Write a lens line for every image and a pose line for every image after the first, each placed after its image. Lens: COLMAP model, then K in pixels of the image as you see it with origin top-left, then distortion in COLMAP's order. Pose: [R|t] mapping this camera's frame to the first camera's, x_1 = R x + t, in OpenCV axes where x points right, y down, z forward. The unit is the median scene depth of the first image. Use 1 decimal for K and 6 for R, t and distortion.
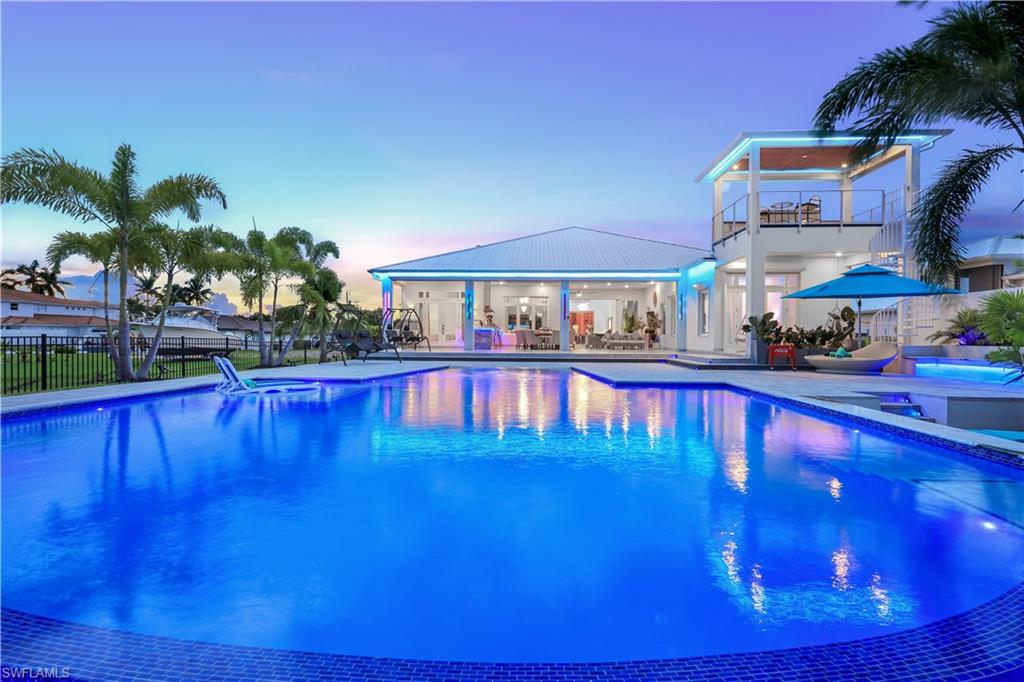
lens RADIAL K [[498.5, 0, 512.0], [0, 498.5, 341.0], [0, 0, 1]] dist [0.000366, -0.000165]
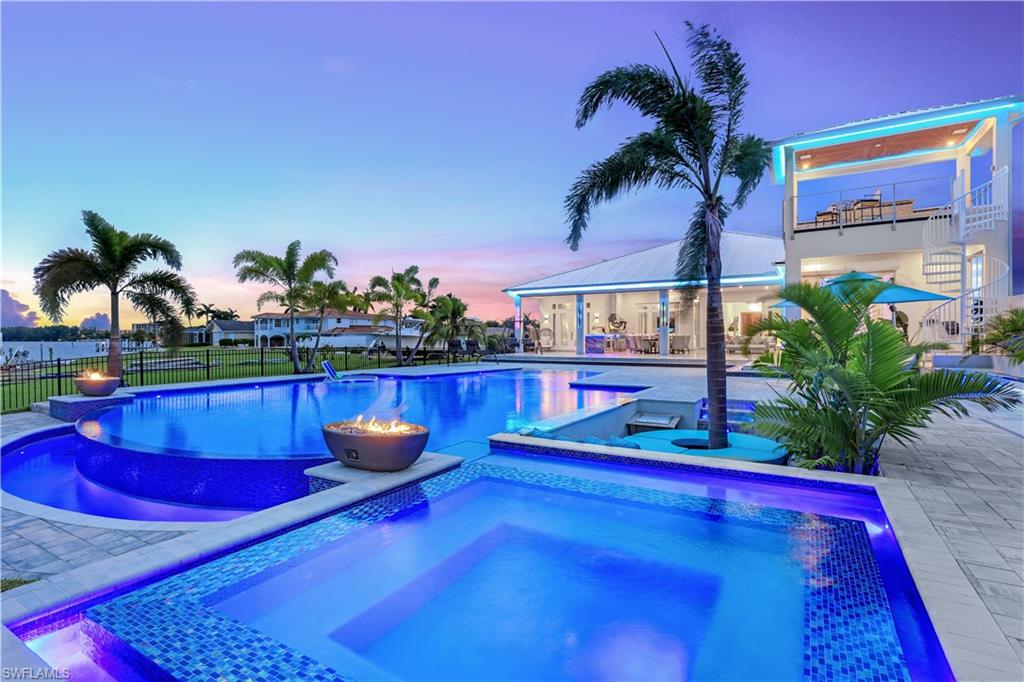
lens RADIAL K [[485.2, 0, 512.0], [0, 485.2, 341.0], [0, 0, 1]] dist [0.000883, 0.000063]
pose [[0.887120, -0.006314, -0.461495, 0.441412], [0.006147, 0.999979, -0.001866, -0.016745], [0.461497, -0.001182, 0.887141, -0.106662]]
